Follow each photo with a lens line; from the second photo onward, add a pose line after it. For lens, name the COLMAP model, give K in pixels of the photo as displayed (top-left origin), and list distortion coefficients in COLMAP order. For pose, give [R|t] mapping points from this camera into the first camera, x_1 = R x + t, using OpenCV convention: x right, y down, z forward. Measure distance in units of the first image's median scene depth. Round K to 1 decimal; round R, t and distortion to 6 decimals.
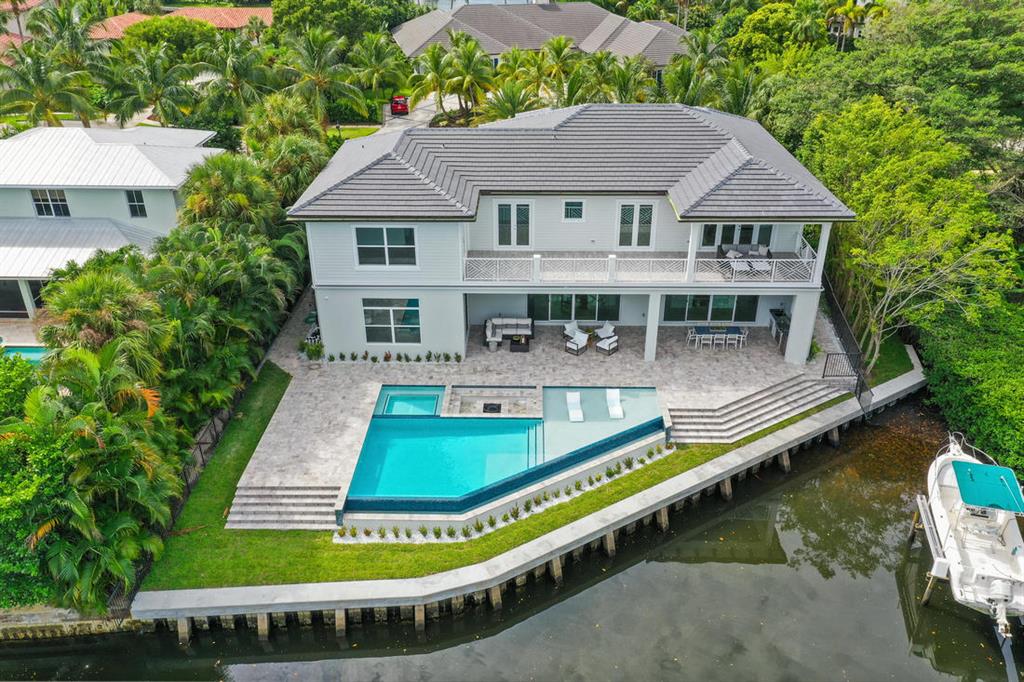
lens RADIAL K [[817.5, 0, 518.3], [0, 817.5, 336.2], [0, 0, 1]] dist [0.018468, 0.004278]
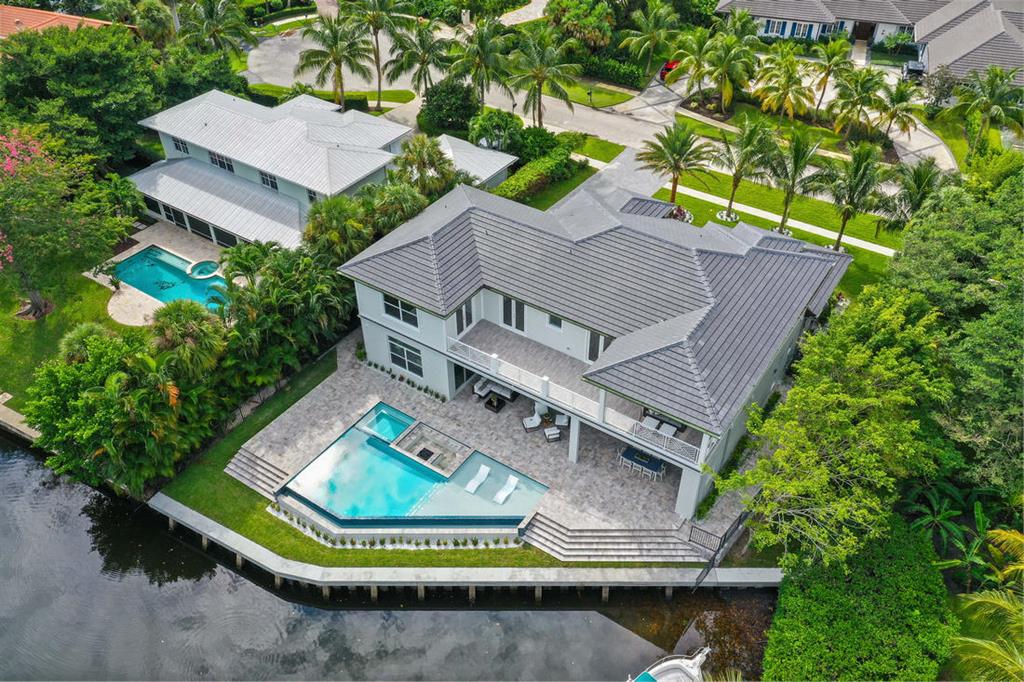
lens RADIAL K [[817.5, 0, 511.2], [0, 817.5, 343.2], [0, 0, 1]] dist [0.018468, 0.004278]
pose [[0.838738, 0.349931, -0.417213, 0.562833], [-0.252313, 0.928715, 0.271712, -0.465173], [0.482553, -0.122627, 0.867240, -0.067278]]
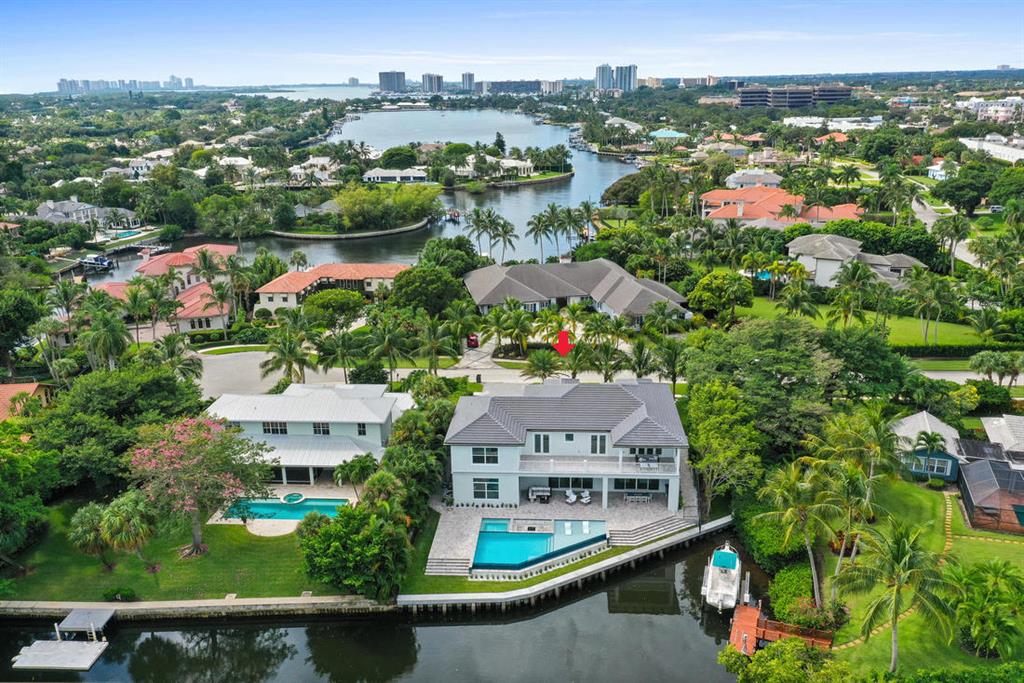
lens RADIAL K [[817.5, 0, 525.0], [0, 817.5, 345.4], [0, 0, 1]] dist [0.018468, 0.004278]
pose [[0.999298, 0.003866, -0.037261, 0.031929], [-0.010033, 0.985947, -0.166758, -0.034072], [0.036093, 0.167015, 0.985294, -1.282801]]
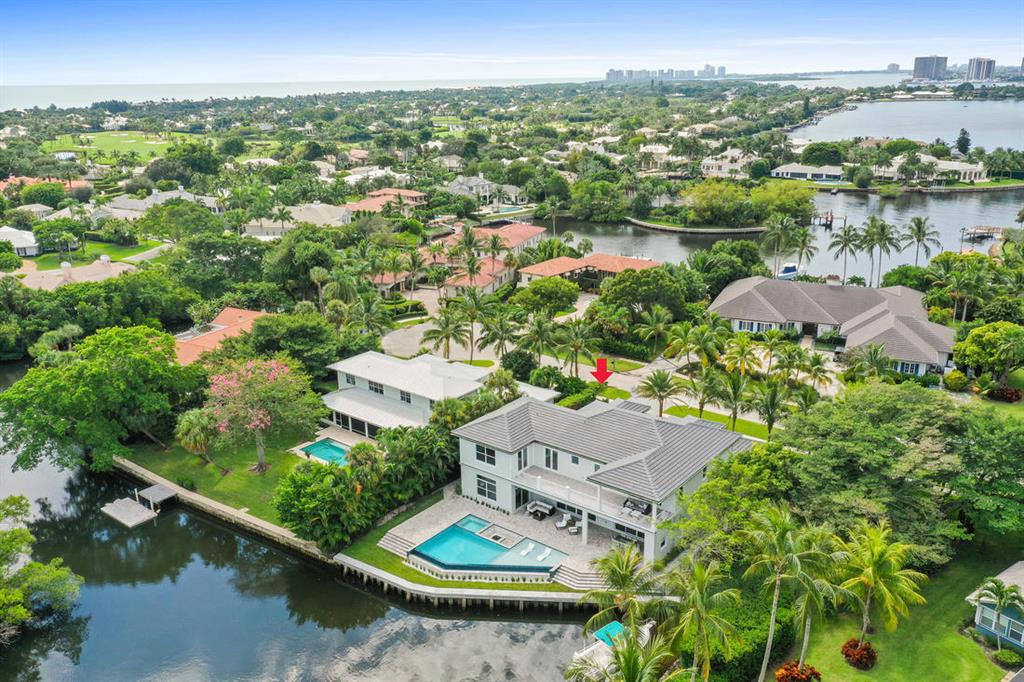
lens RADIAL K [[817.5, 0, 512.5], [0, 817.5, 355.6], [0, 0, 1]] dist [0.018468, 0.004278]
pose [[0.794633, 0.189204, -0.576853, 1.161342], [-0.270802, 0.960894, -0.057871, -0.264793], [0.543345, 0.202199, 0.814795, -0.868928]]
